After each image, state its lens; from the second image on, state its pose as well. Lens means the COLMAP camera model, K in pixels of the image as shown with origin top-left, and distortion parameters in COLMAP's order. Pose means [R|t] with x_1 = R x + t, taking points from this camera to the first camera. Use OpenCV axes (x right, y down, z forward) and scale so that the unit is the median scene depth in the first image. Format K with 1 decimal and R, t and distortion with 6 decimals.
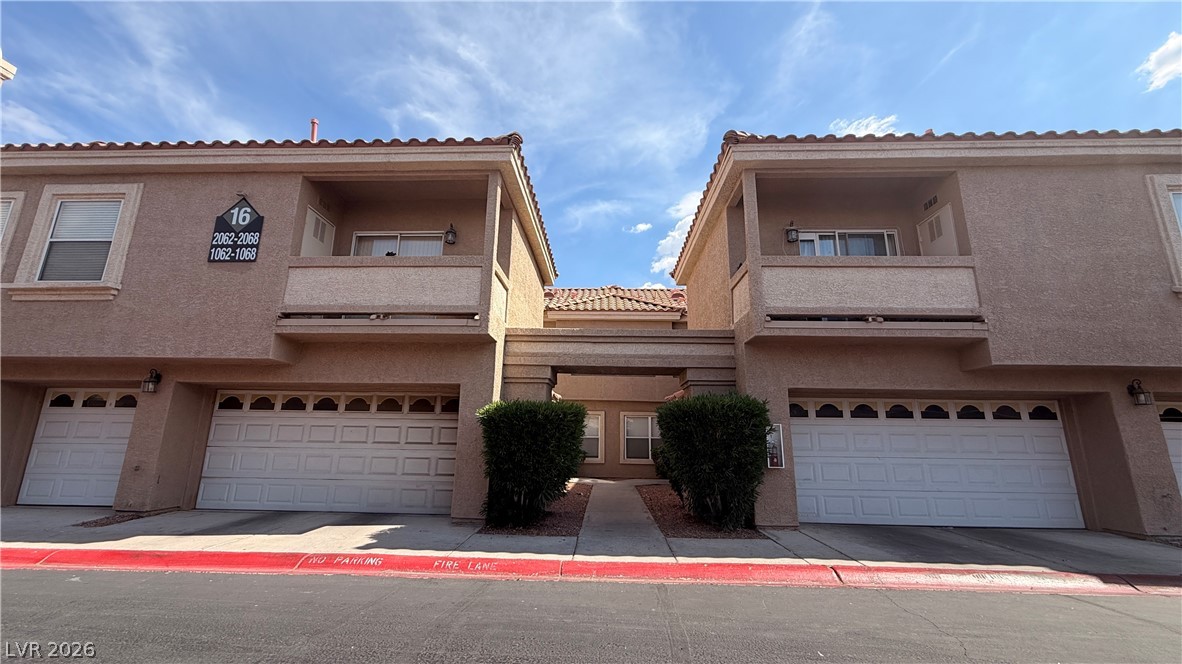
lens RADIAL K [[459.0, 0, 581.3], [0, 459.0, 337.8], [0, 0, 1]] dist [-0.000856, -0.000293]
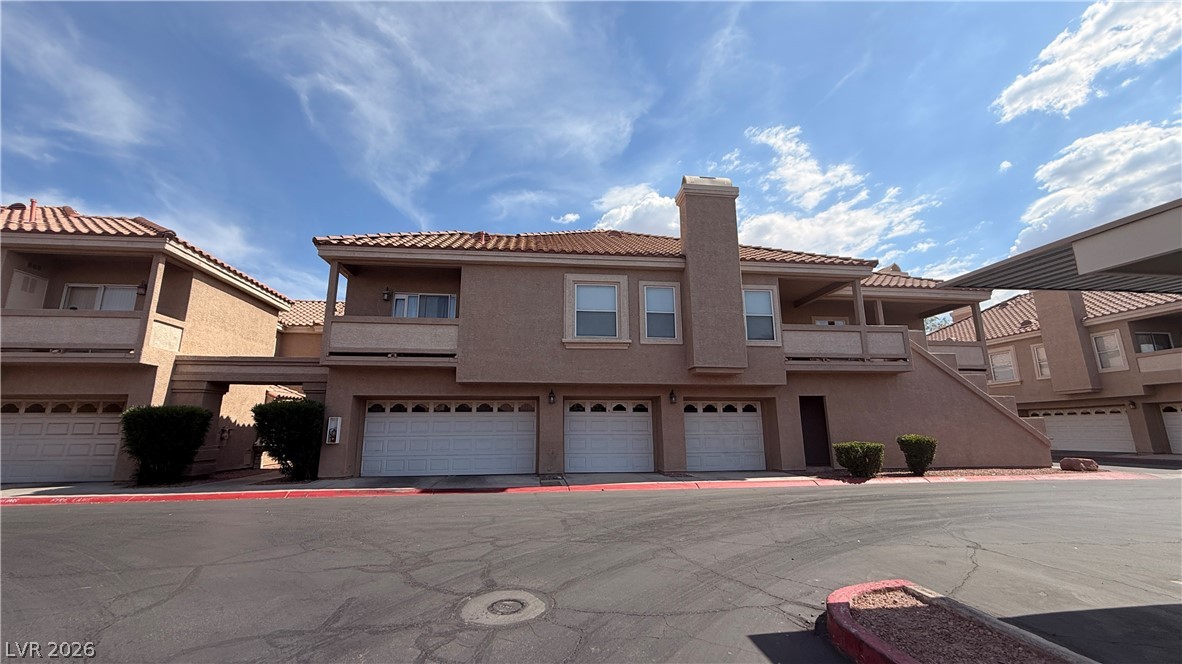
lens RADIAL K [[459.0, 0, 597.9], [0, 459.0, 331.3], [0, 0, 1]] dist [-0.000856, -0.000293]
pose [[0.986076, 0.011705, 0.165882, 0.182464], [-0.014221, 0.999801, 0.013990, -0.027239], [-0.165685, -0.016154, 0.986046, -0.134569]]
